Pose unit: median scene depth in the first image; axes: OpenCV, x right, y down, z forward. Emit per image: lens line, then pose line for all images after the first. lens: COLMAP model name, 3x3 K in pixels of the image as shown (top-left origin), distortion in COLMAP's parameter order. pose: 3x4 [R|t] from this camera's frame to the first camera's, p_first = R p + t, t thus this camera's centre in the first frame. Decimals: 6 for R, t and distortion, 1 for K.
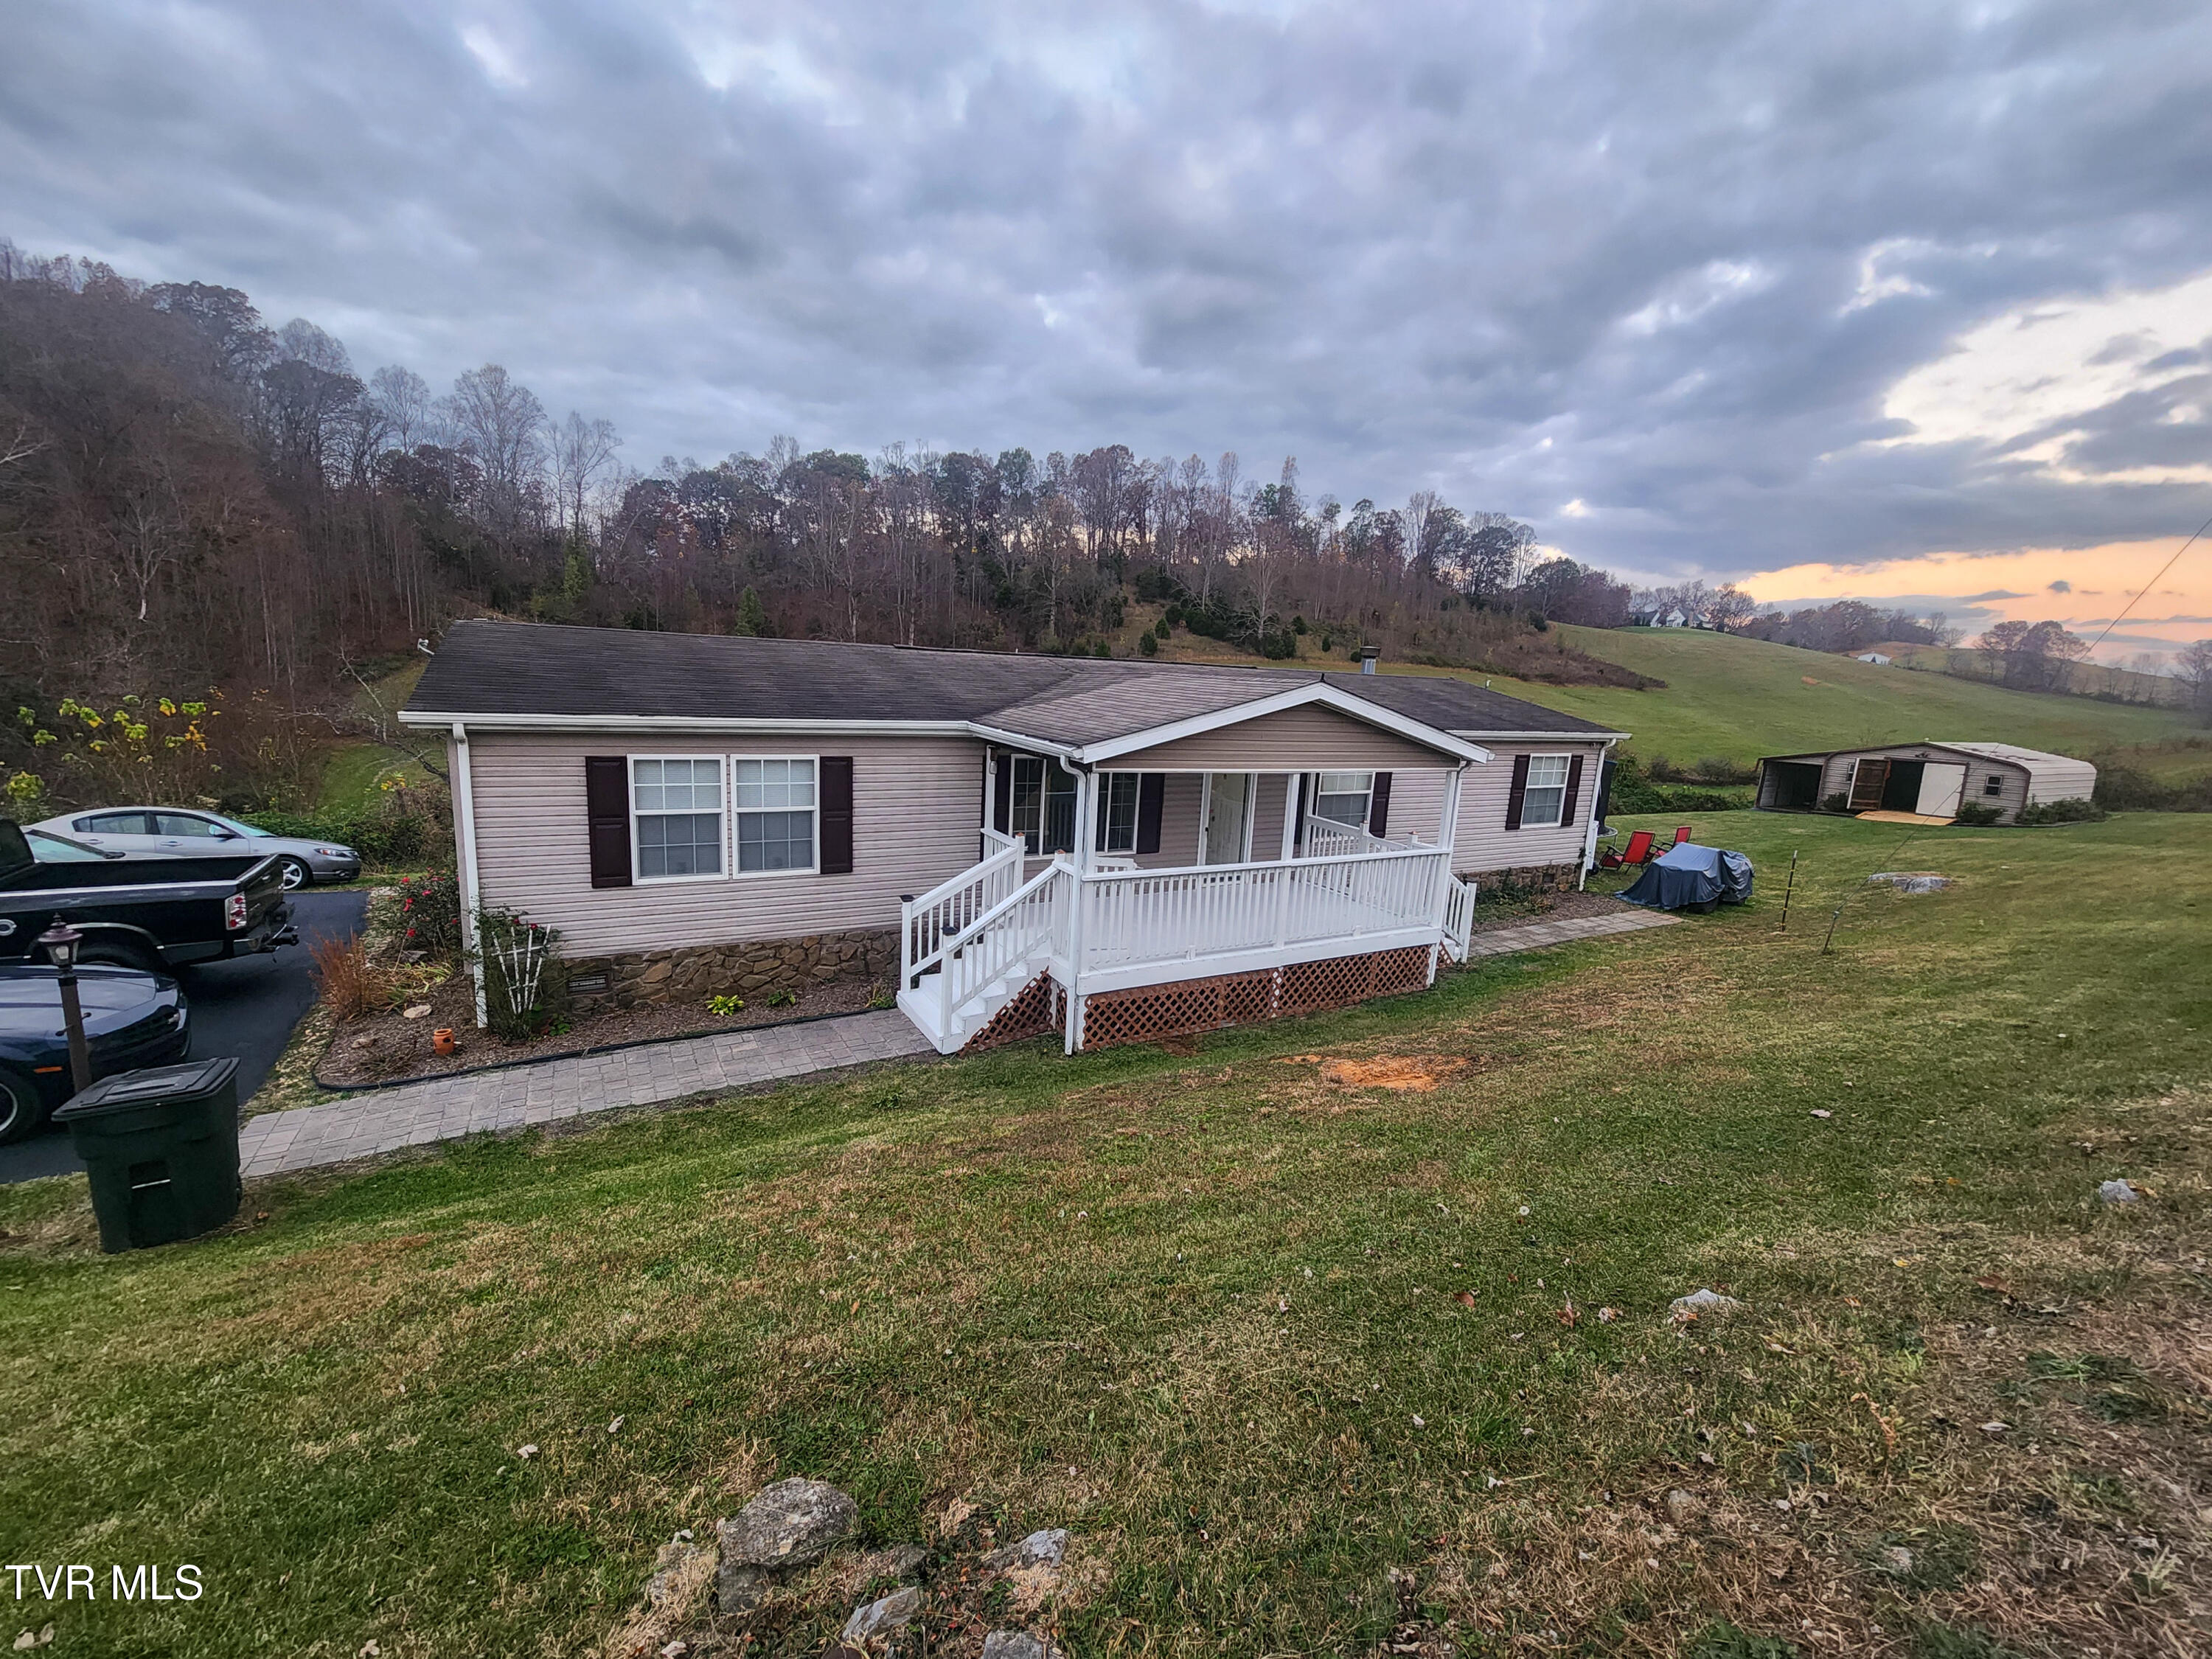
lens RADIAL K [[904.4, 0, 1105.9], [0, 904.4, 833.4], [0, 0, 1]] dist [-0.000864, 0.000260]
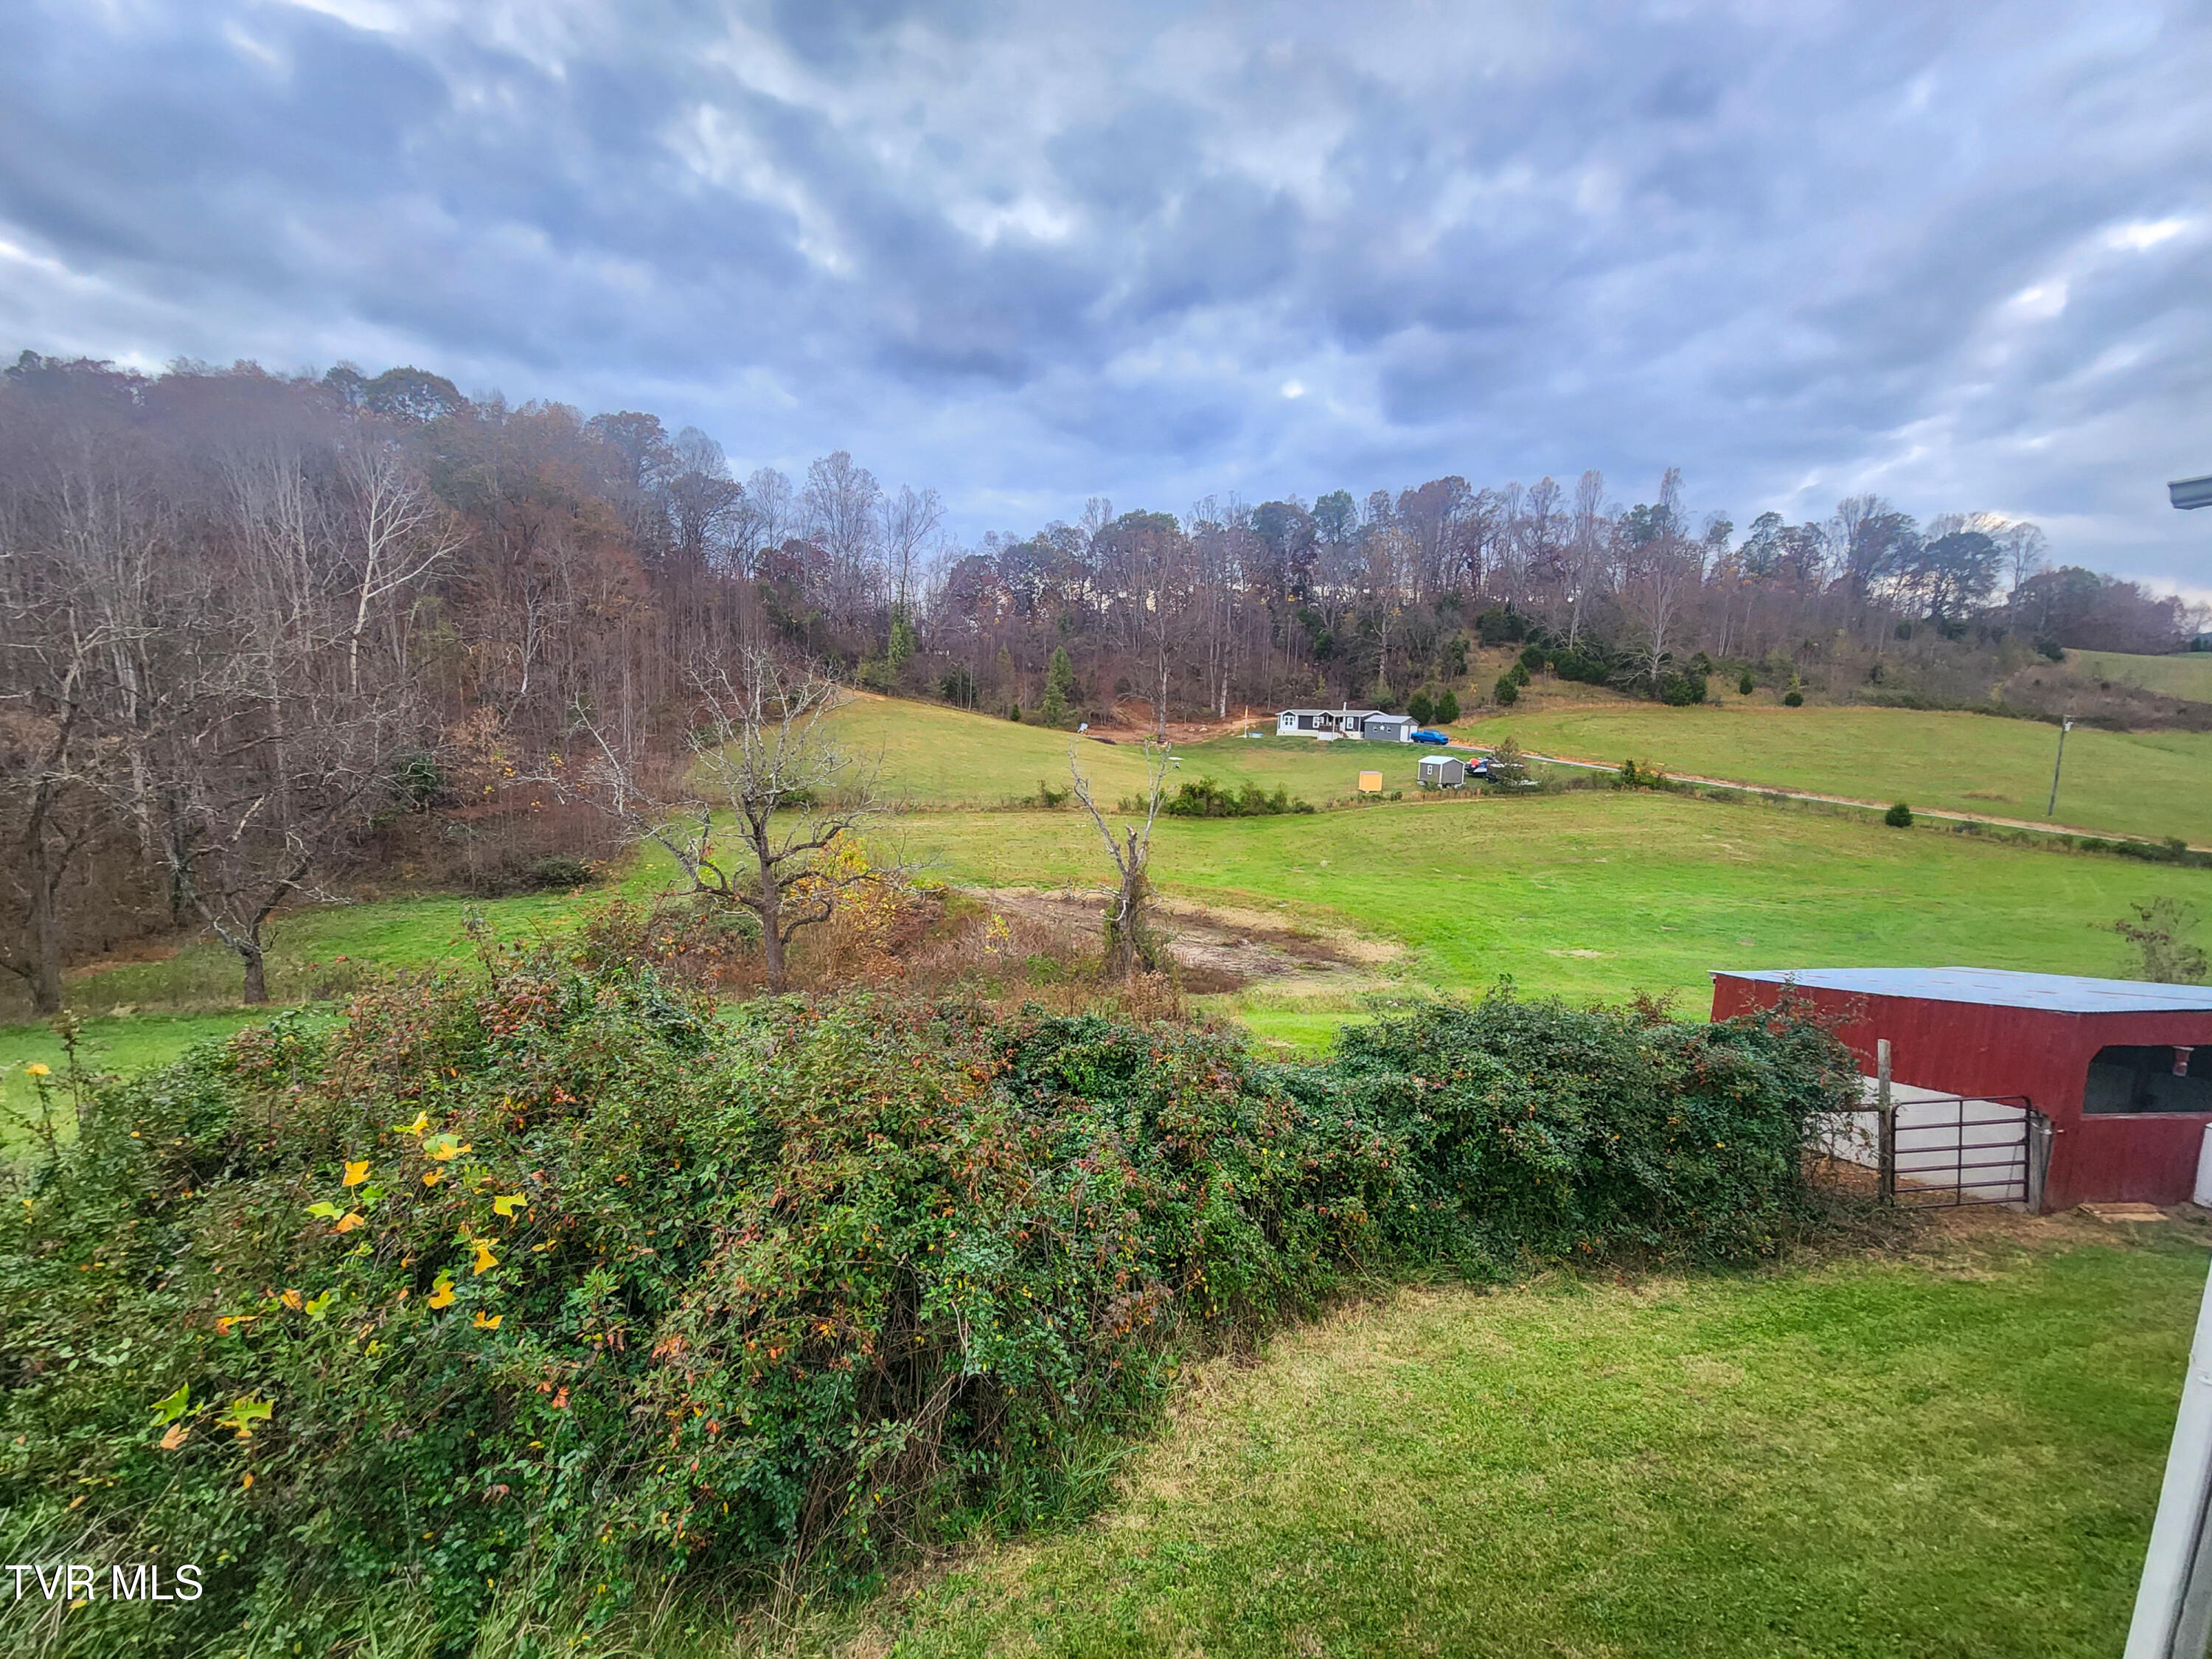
lens RADIAL K [[904.4, 0, 1102.8], [0, 904.4, 844.1], [0, 0, 1]] dist [-0.000864, 0.000260]
pose [[0.949832, 0.015289, -0.312386, -0.030202], [-0.033909, 0.997951, -0.054260, -0.008614], [0.310916, 0.062131, 0.948404, 0.073648]]
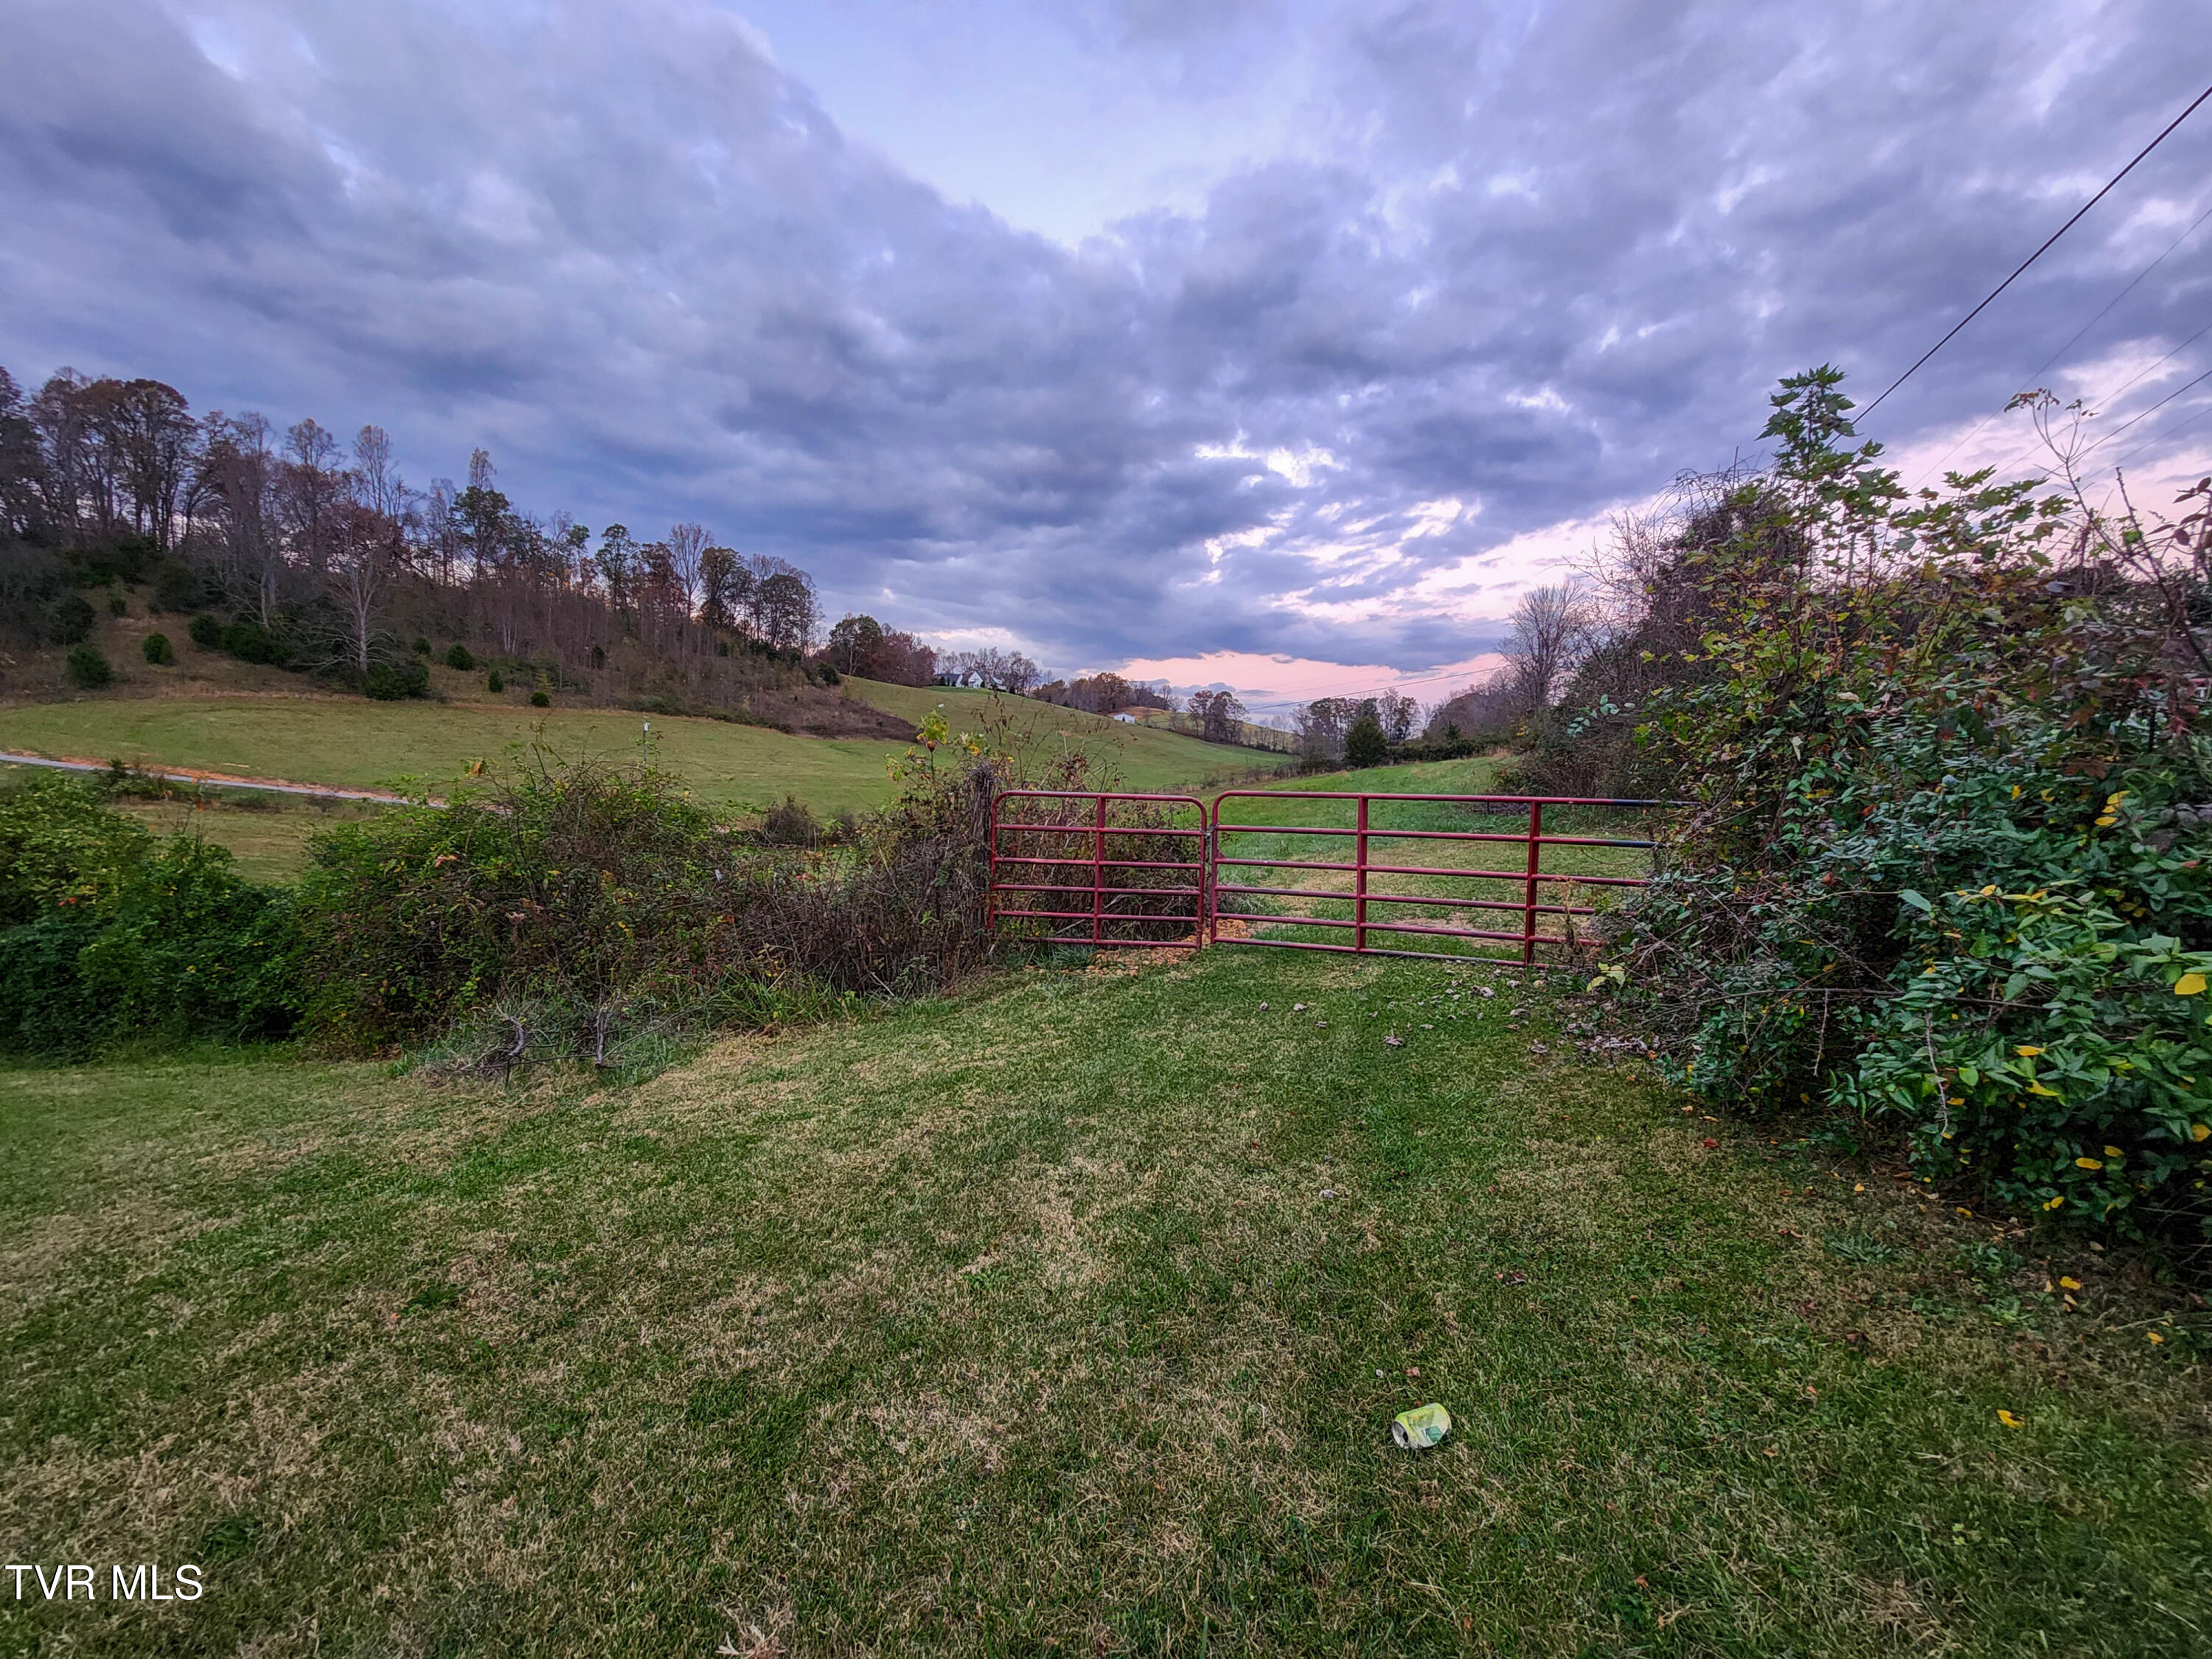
lens RADIAL K [[904.4, 0, 1116.7], [0, 904.4, 829.3], [0, 0, 1]] dist [-0.000864, 0.000260]
pose [[0.789679, -0.068761, 0.609655, 0.146320], [0.114741, 0.992719, -0.036658, -0.004671], [-0.602696, 0.098901, 0.791819, 0.098129]]
